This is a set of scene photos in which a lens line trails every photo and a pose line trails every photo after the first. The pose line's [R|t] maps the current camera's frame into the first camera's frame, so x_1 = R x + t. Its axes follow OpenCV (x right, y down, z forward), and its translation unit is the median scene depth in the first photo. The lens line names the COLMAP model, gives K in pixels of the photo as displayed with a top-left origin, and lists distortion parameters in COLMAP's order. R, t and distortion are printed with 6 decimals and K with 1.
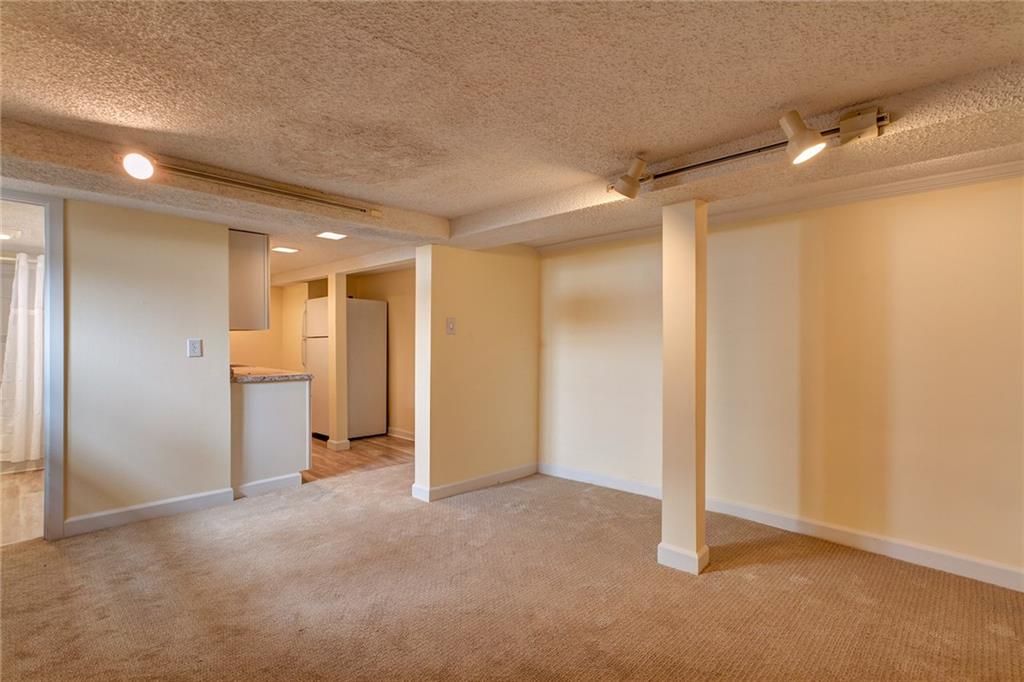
lens RADIAL K [[474.8, 0, 513.4], [0, 474.8, 341.7], [0, 0, 1]] dist [0.002204, 0.000310]
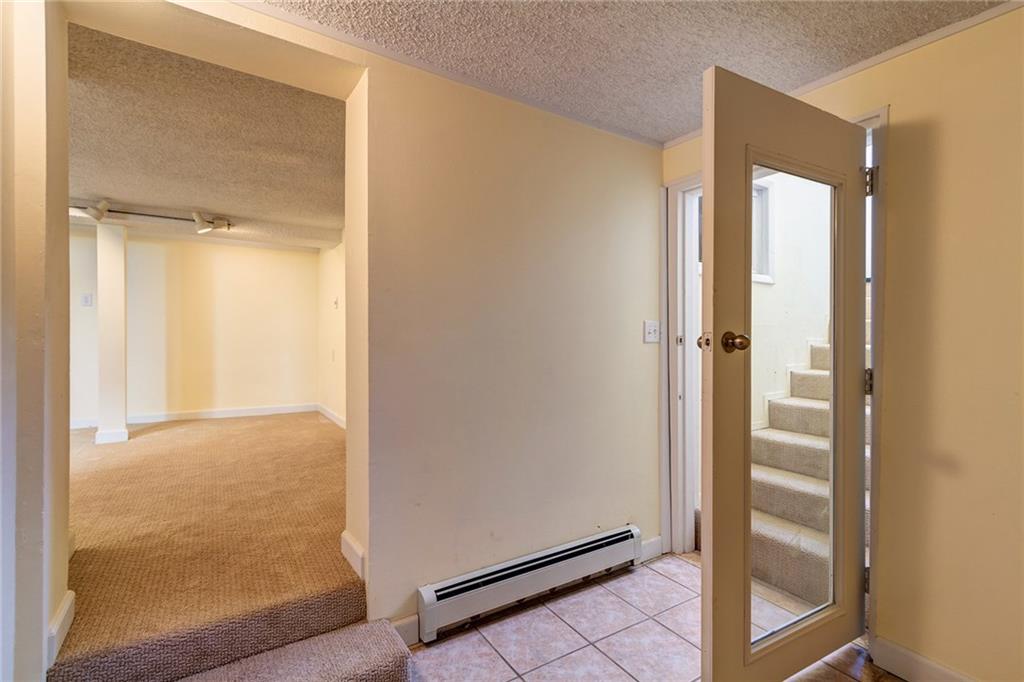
lens RADIAL K [[474.8, 0, 513.4], [0, 474.8, 341.7], [0, 0, 1]] dist [0.002204, 0.000310]
pose [[0.207632, -0.005058, 0.978194, -1.124031], [-0.002289, 0.999981, 0.005657, 0.119537], [-0.978204, -0.003414, 0.207616, -0.823323]]
